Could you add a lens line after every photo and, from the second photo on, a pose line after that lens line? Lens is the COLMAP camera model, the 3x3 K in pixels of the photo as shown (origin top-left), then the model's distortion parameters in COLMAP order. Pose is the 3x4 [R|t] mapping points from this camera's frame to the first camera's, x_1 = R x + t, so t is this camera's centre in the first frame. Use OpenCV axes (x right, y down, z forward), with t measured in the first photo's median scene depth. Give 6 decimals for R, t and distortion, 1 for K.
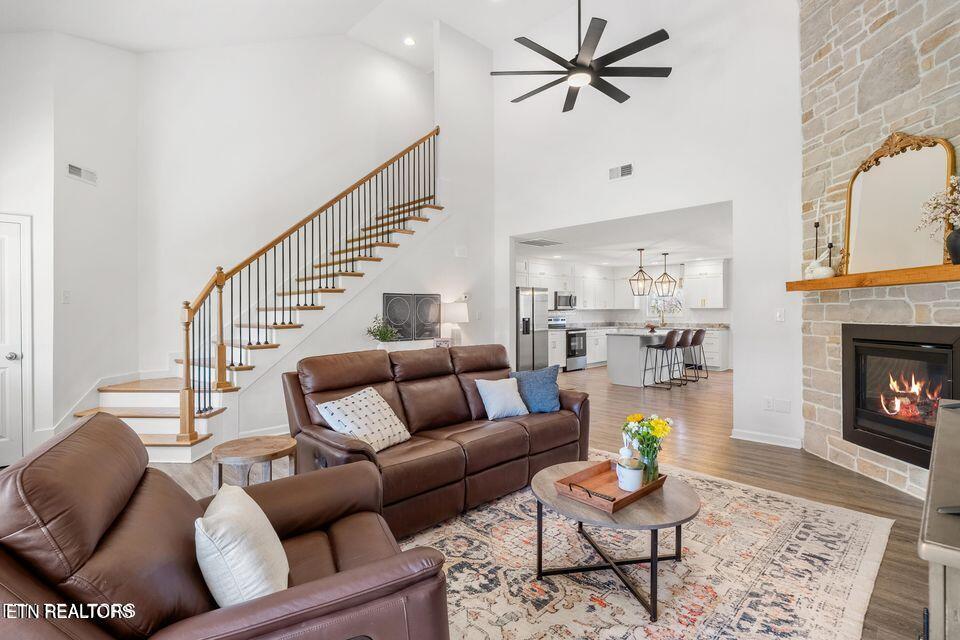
lens RADIAL K [[455.2, 0, 474.0], [0, 455.2, 312.9], [0, 0, 1]] dist [-0.002098, -0.006389]
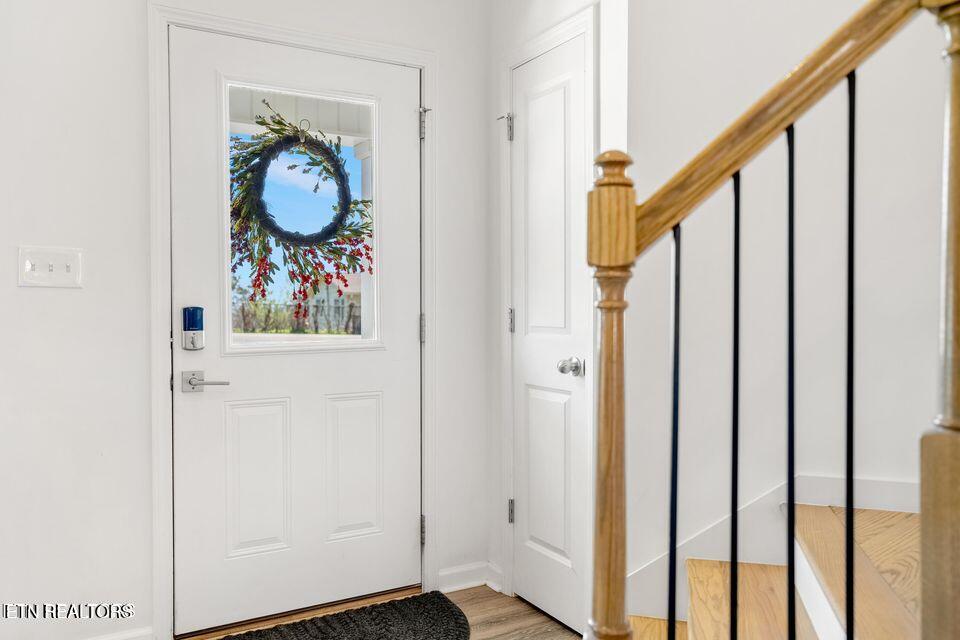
lens RADIAL K [[743.9, 0, 480.0], [0, 743.9, 320.0], [0, 0, 1]] dist [0.009941, 0.002486]
pose [[-0.234864, 0.024733, -0.971713, -0.210735], [-0.000488, 0.999673, 0.025563, 0.022118], [0.972028, 0.006478, -0.234775, 0.654292]]
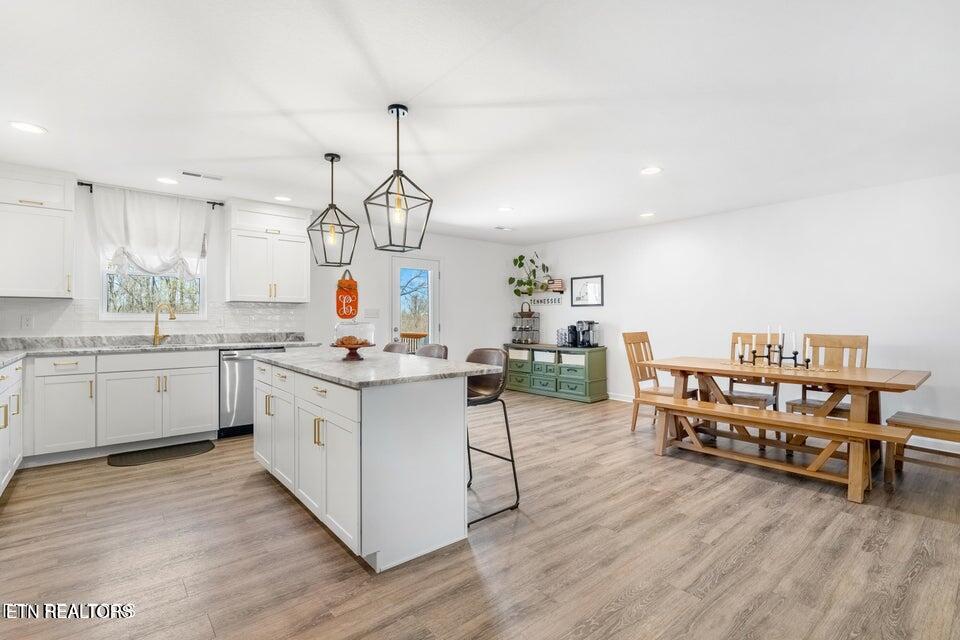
lens RADIAL K [[446.2, 0, 476.5], [0, 446.2, 315.6], [0, 0, 1]] dist [-0.008652, -0.000149]
pose [[0.071450, 0.011596, 0.997377, 0.071084], [0.001704, 0.999930, -0.011747, 0.017154], [-0.997443, 0.002539, 0.071425, 1.234056]]
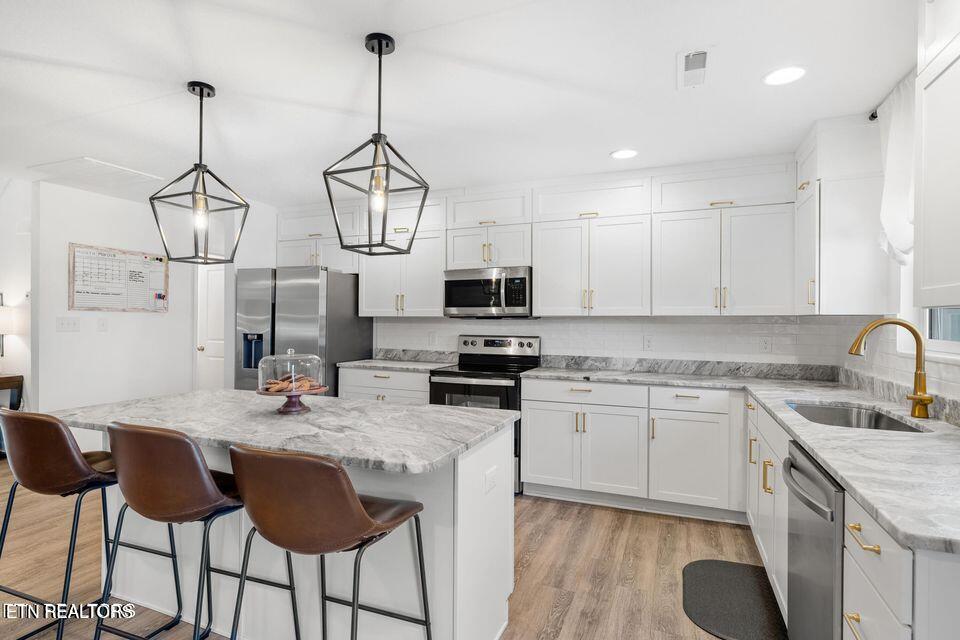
lens RADIAL K [[491.3, 0, 478.1], [0, 491.3, 324.4], [0, 0, 1]] dist [-0.000039, -0.000315]
pose [[0.407316, 0.014427, -0.913173, 0.931384], [-0.009511, 0.999888, 0.011554, -0.009143], [0.913238, 0.003979, 0.407408, 1.383400]]
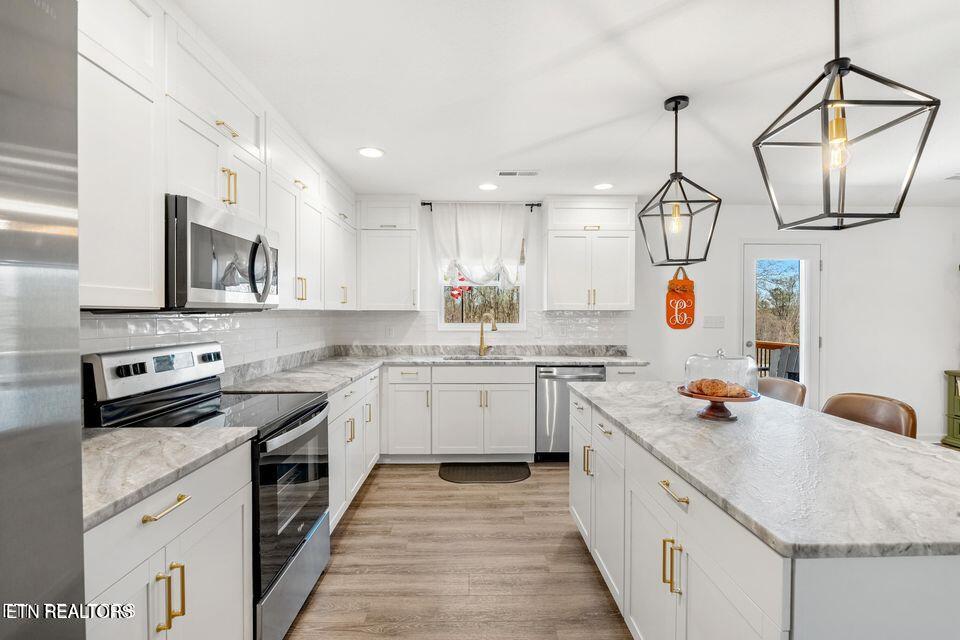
lens RADIAL K [[439.4, 0, 477.5], [0, 439.4, 321.2], [0, 0, 1]] dist [-0.008583, -0.000187]
pose [[0.682044, -0.005011, 0.731294, 0.226473], [-0.003527, 0.999942, 0.010142, -0.007046], [-0.731303, -0.009497, 0.681987, 1.322311]]
